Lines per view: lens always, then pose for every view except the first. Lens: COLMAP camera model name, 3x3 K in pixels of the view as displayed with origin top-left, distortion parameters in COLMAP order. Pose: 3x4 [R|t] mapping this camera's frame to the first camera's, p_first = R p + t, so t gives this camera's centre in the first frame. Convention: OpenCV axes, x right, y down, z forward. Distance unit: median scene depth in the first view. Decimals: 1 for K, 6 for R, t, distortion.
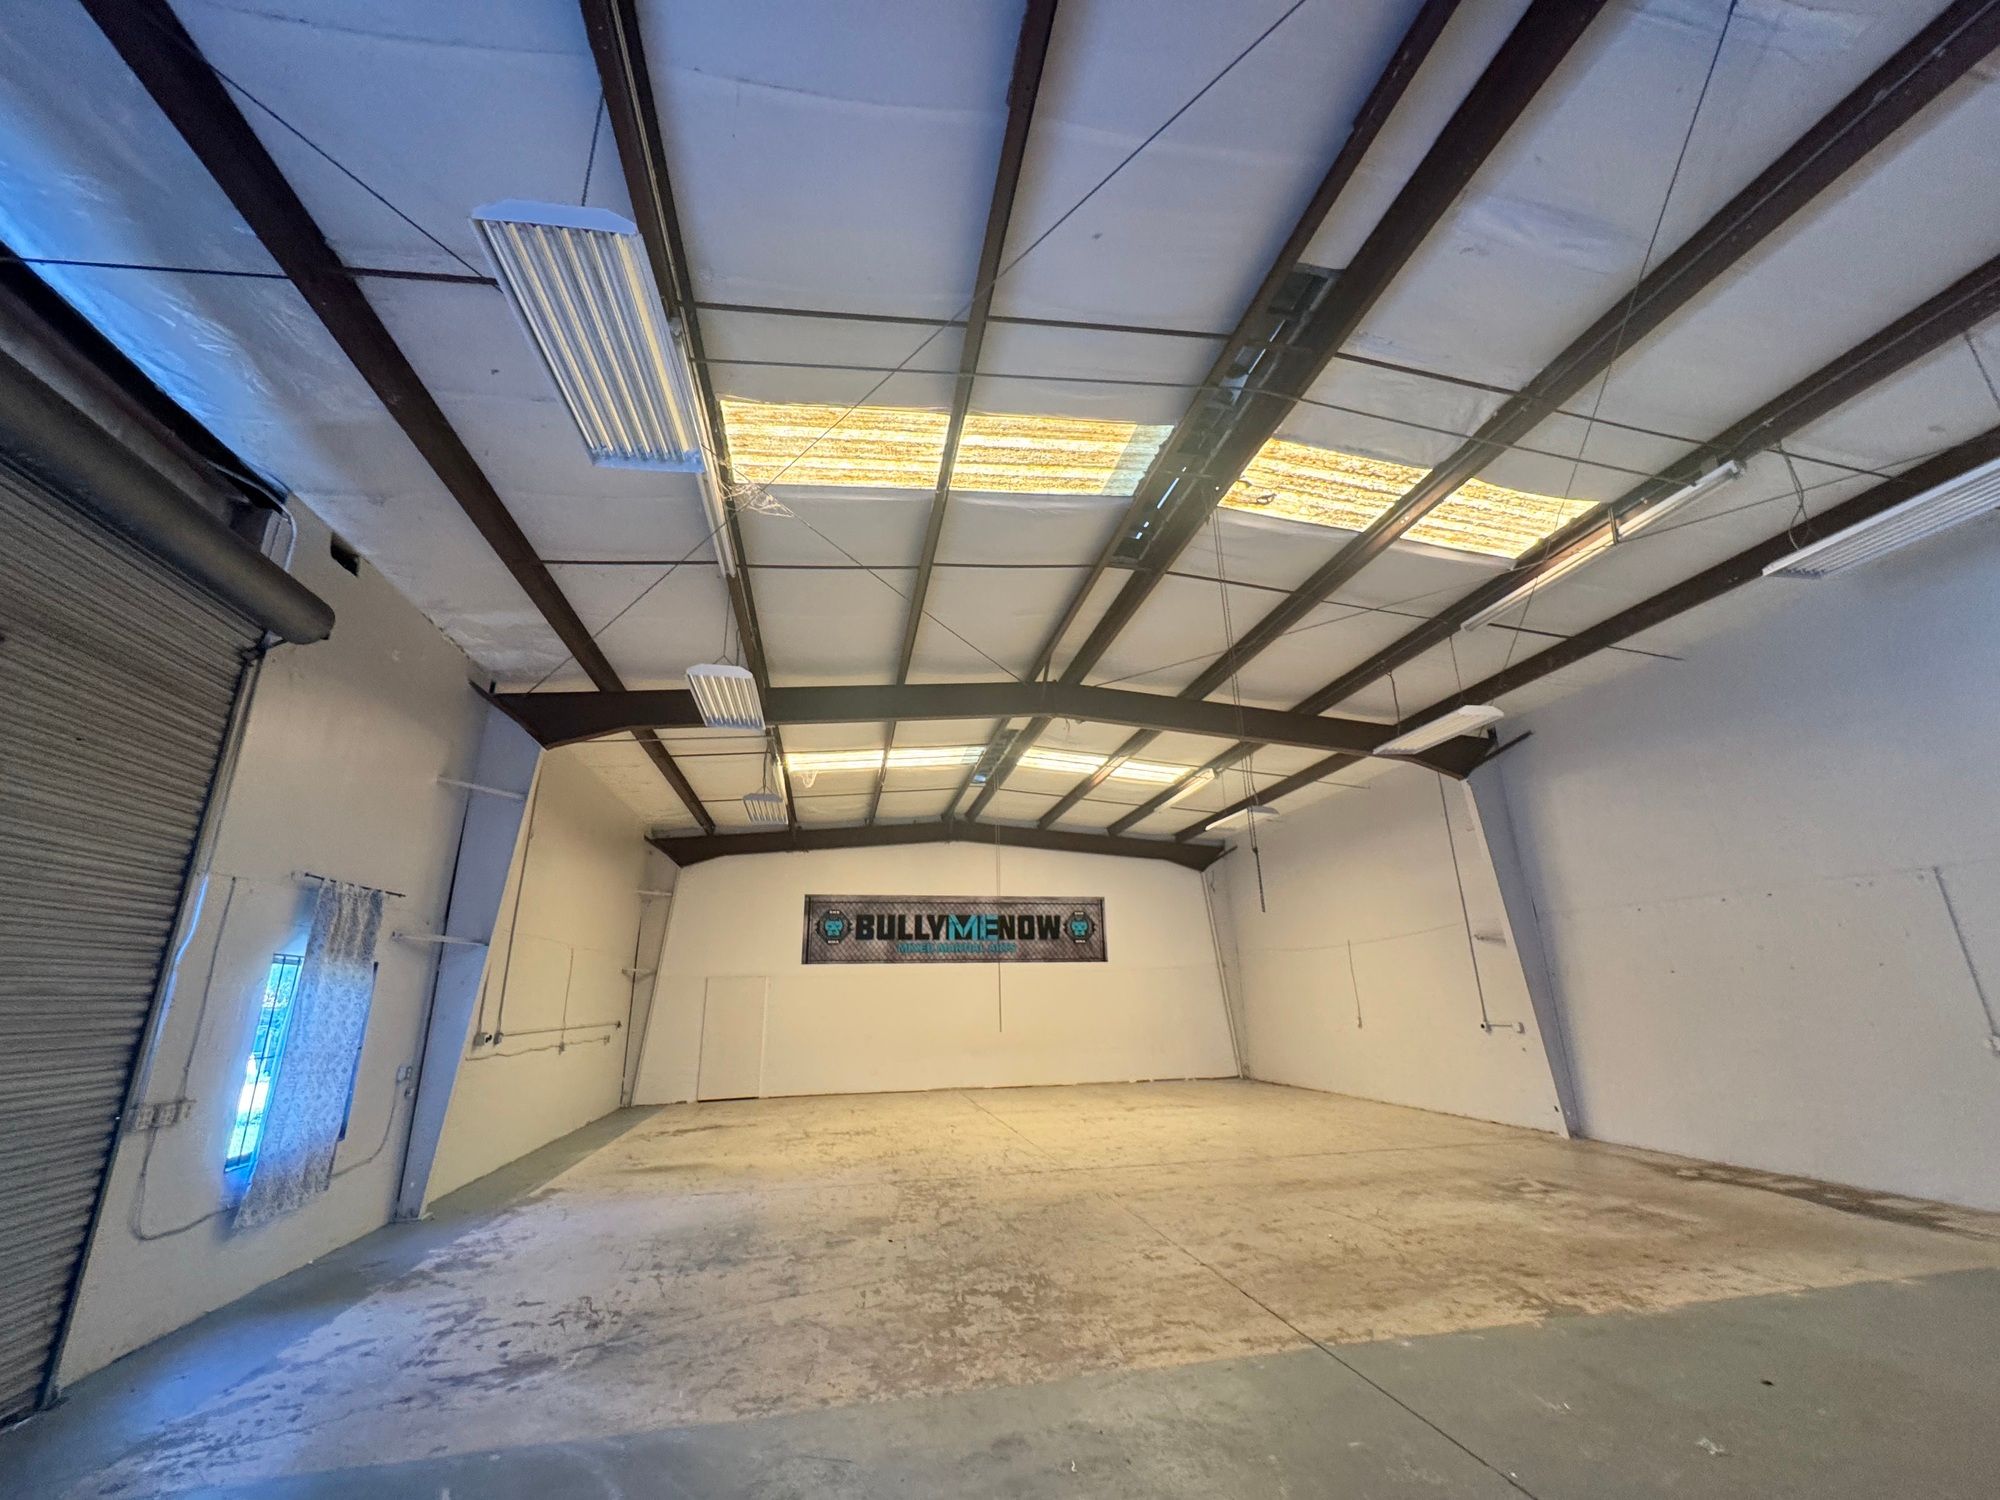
lens RADIAL K [[796.4, 0, 1009.0], [0, 796.4, 750.9], [0, 0, 1]] dist [0.000231, -0.000567]
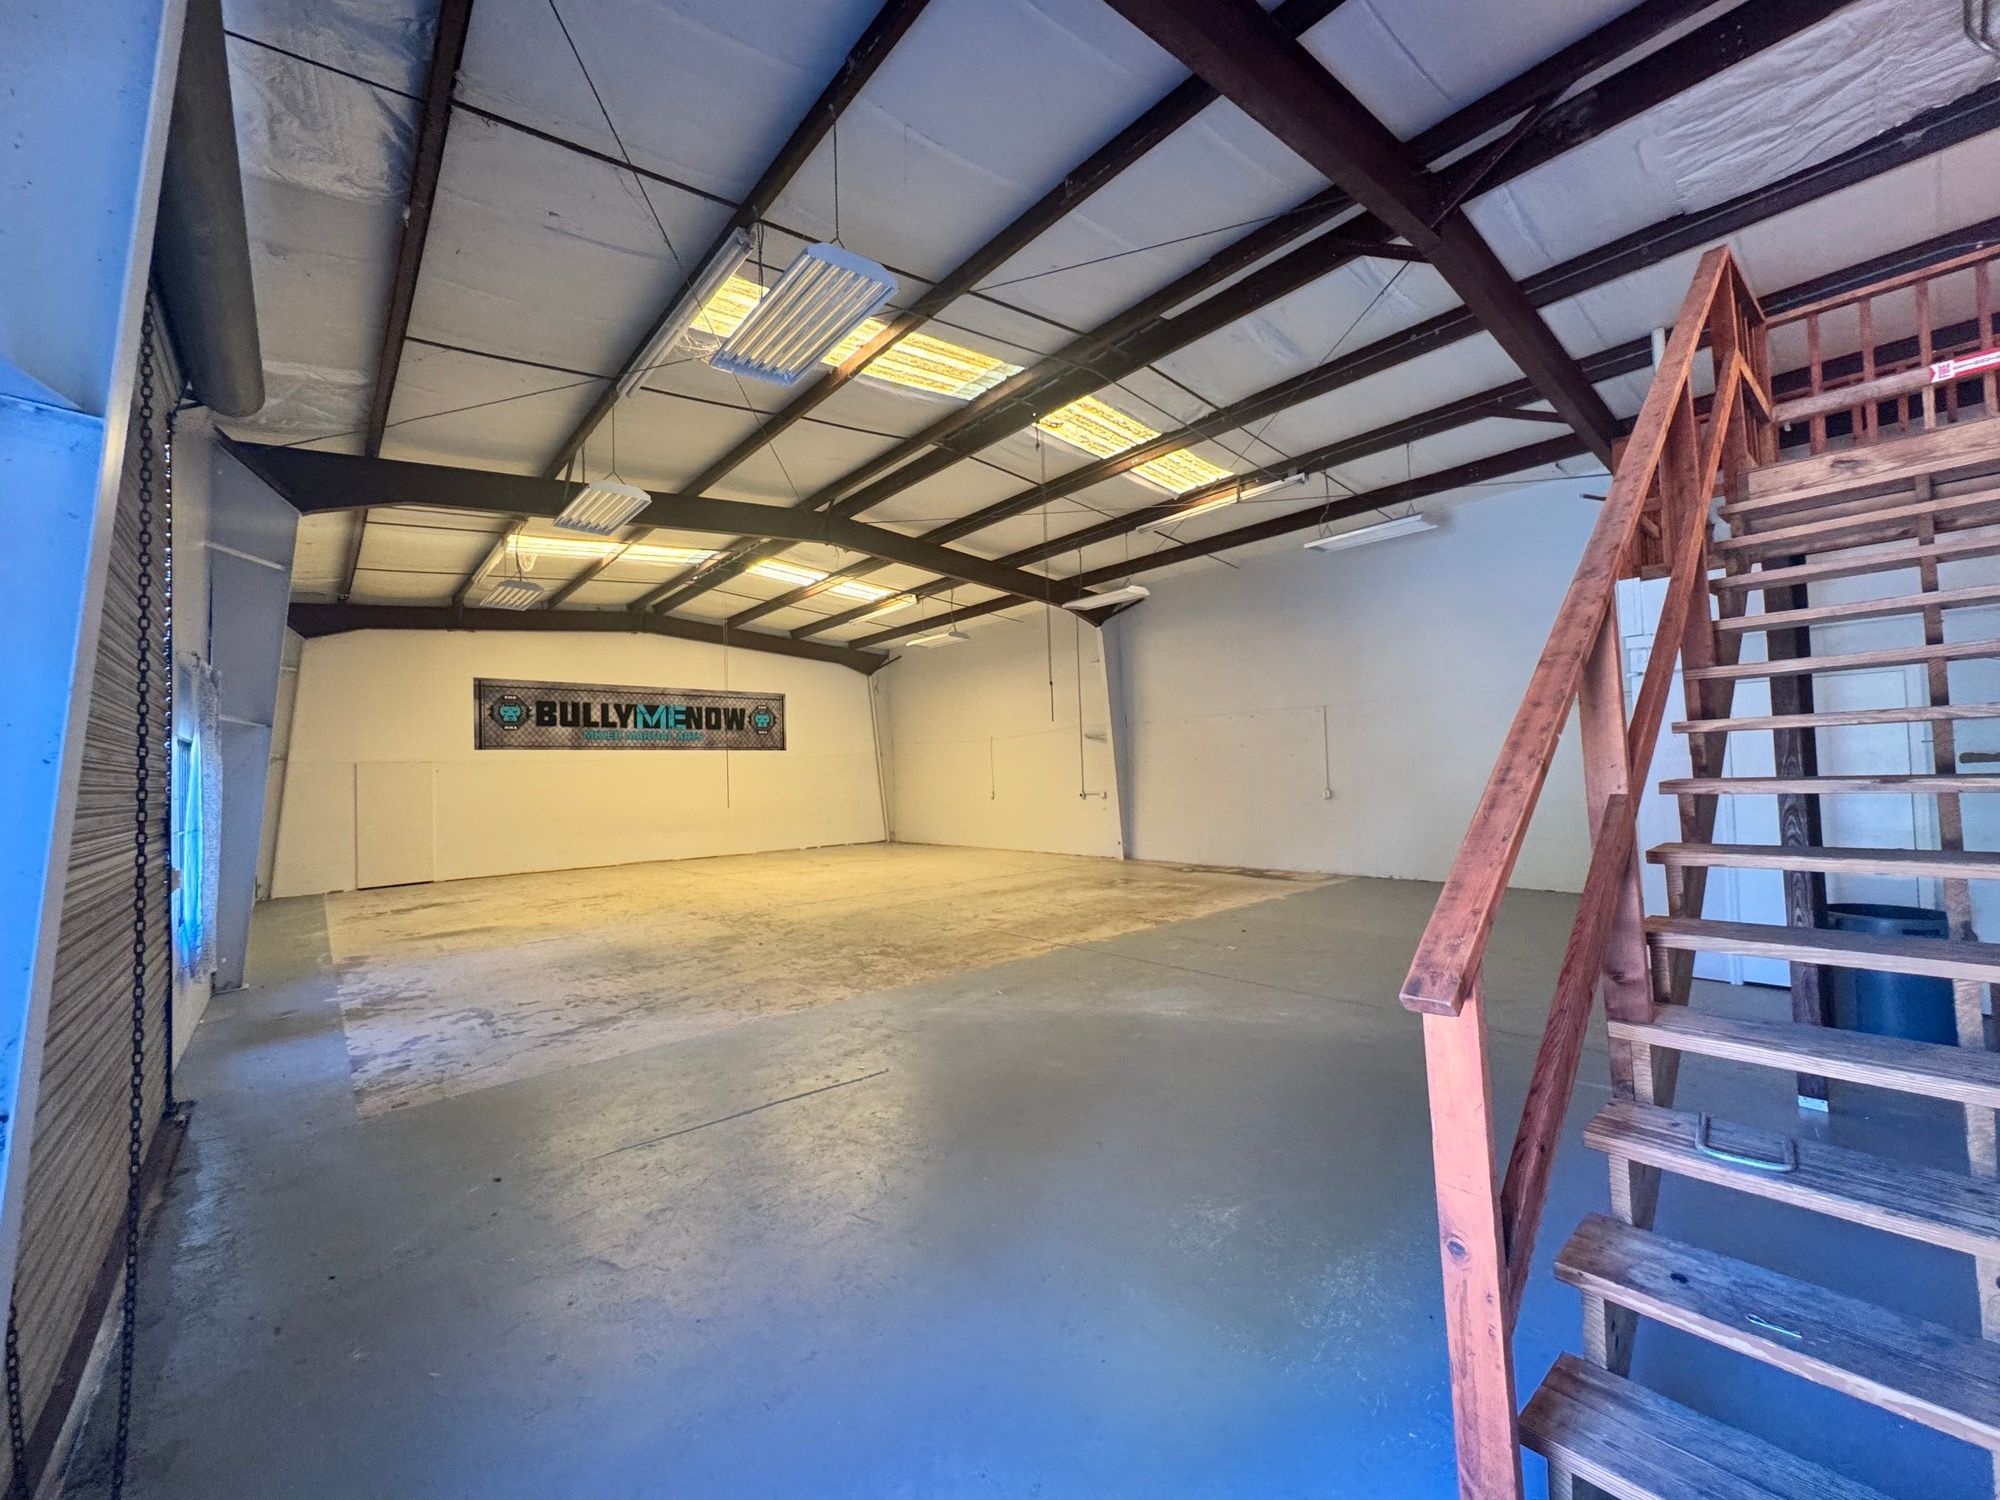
lens RADIAL K [[796.4, 0, 1003.9], [0, 796.4, 748.9], [0, 0, 1]] dist [0.000231, -0.000567]
pose [[0.869997, 0.010225, 0.492951, -0.409827], [-0.134574, 0.966749, 0.217454, -0.061062], [-0.474336, -0.255523, 0.842445, -0.244795]]
